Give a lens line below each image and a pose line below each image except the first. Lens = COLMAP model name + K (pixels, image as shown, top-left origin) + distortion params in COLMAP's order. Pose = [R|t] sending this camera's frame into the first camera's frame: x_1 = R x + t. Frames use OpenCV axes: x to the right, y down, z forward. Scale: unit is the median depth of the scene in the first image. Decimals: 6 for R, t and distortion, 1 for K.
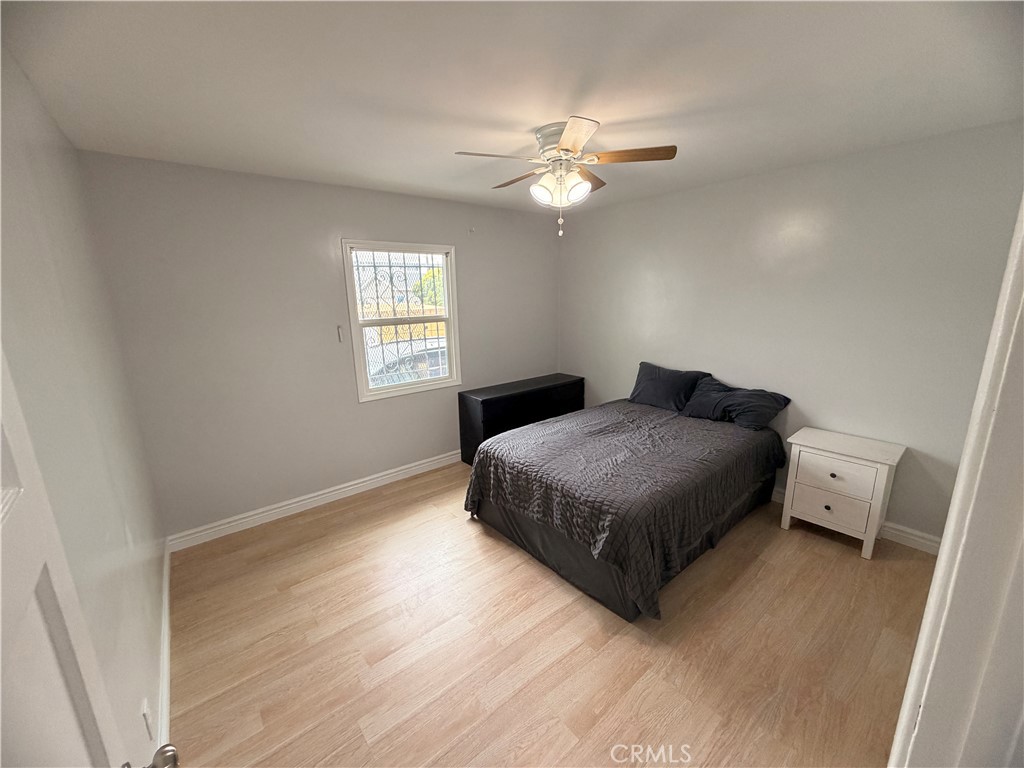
lens RADIAL K [[406.5, 0, 510.0], [0, 406.5, 383.7], [0, 0, 1]] dist [0.000676, -0.000840]
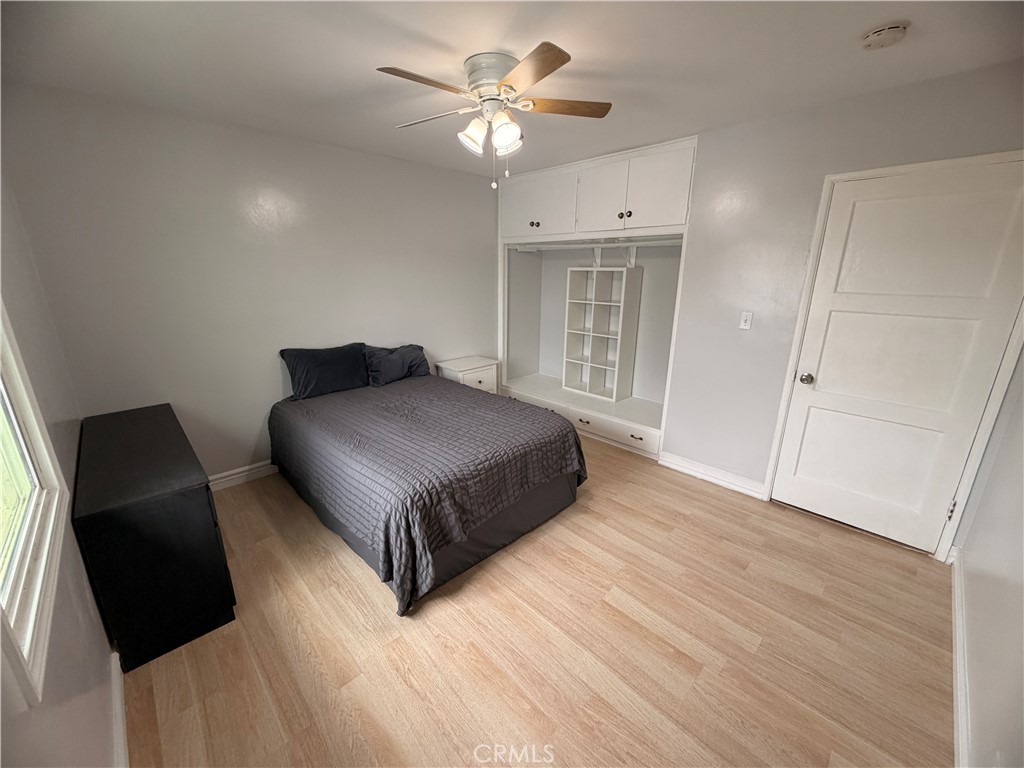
lens RADIAL K [[406.5, 0, 508.1], [0, 406.5, 386.5], [0, 0, 1]] dist [0.000676, -0.000840]
pose [[-0.079012, -0.257802, 0.962962, -0.858262], [0.216216, 0.938555, 0.269009, -0.184880], [-0.973143, 0.229462, -0.018416, 1.091831]]
